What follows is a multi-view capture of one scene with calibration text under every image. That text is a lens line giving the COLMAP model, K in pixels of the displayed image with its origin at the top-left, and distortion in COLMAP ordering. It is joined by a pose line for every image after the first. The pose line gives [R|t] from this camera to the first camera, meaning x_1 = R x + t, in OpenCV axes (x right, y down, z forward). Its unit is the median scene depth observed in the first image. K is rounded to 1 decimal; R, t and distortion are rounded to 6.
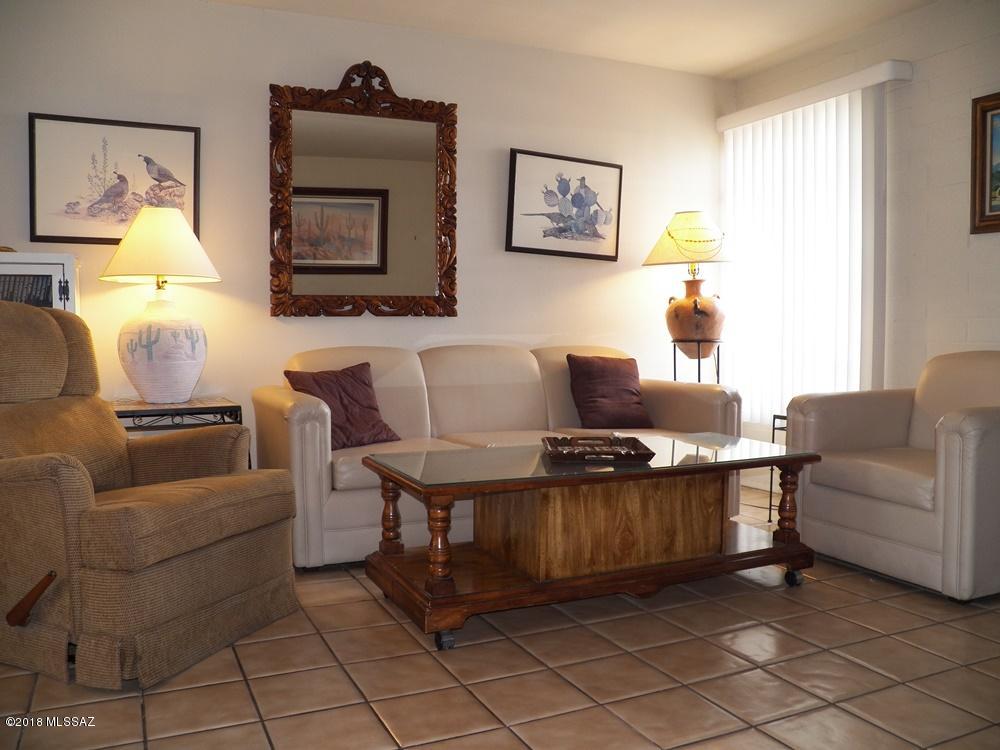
lens RADIAL K [[821.9, 0, 500.0], [0, 821.9, 375.0], [0, 0, 1]] dist [-0.142268, 0.103385]
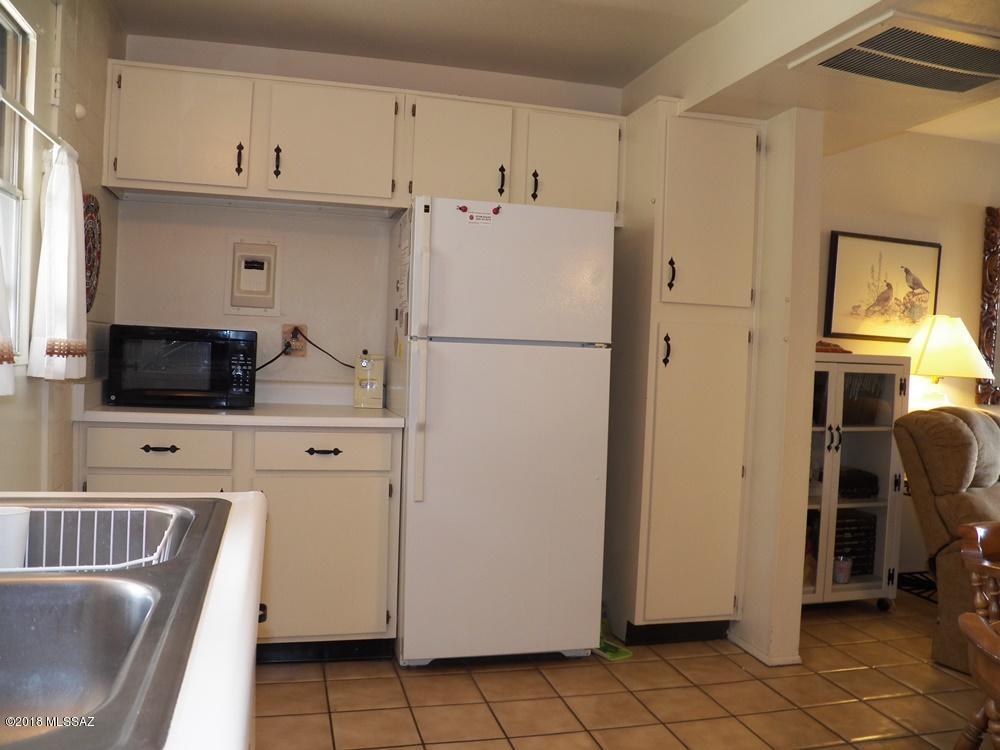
lens RADIAL K [[821.9, 0, 500.0], [0, 821.9, 375.0], [0, 0, 1]] dist [-0.142268, 0.103385]
pose [[0.983211, 0.051244, -0.175130, -0.877203], [-0.054988, 0.998349, -0.016587, -0.065361], [0.173991, 0.025938, 0.984406, -0.290648]]
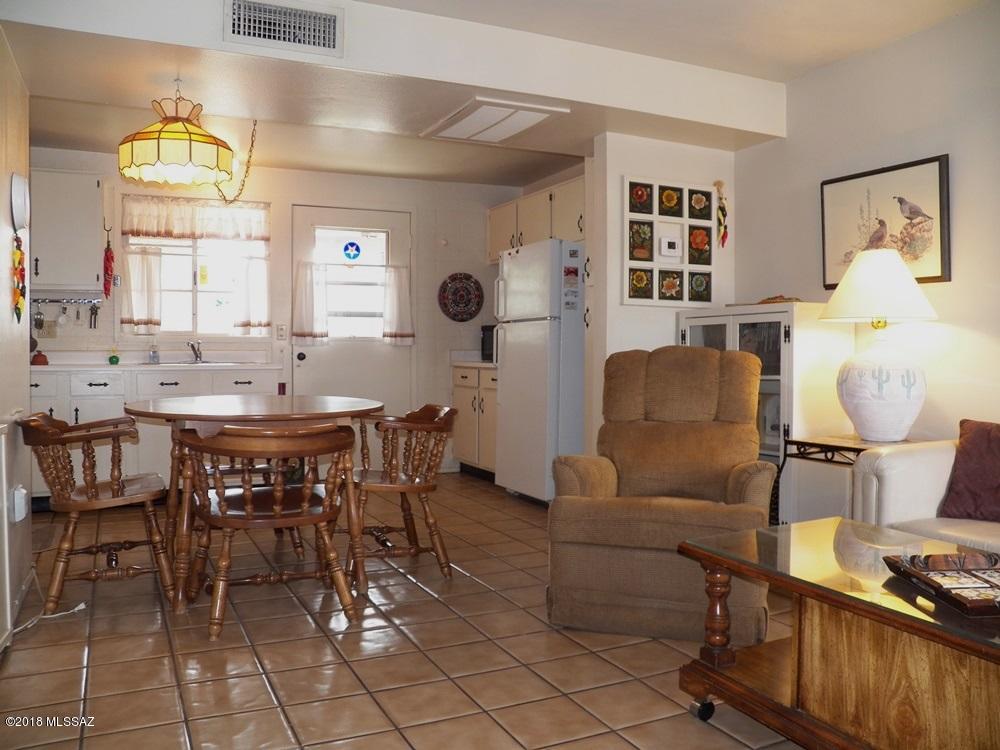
lens RADIAL K [[821.9, 0, 500.0], [0, 821.9, 375.0], [0, 0, 1]] dist [-0.142268, 0.103385]
pose [[0.006840, 0.031776, -0.999472, 0.608425], [-0.051584, 0.998175, 0.031382, -0.056862], [0.998645, 0.051342, 0.008466, 0.525075]]
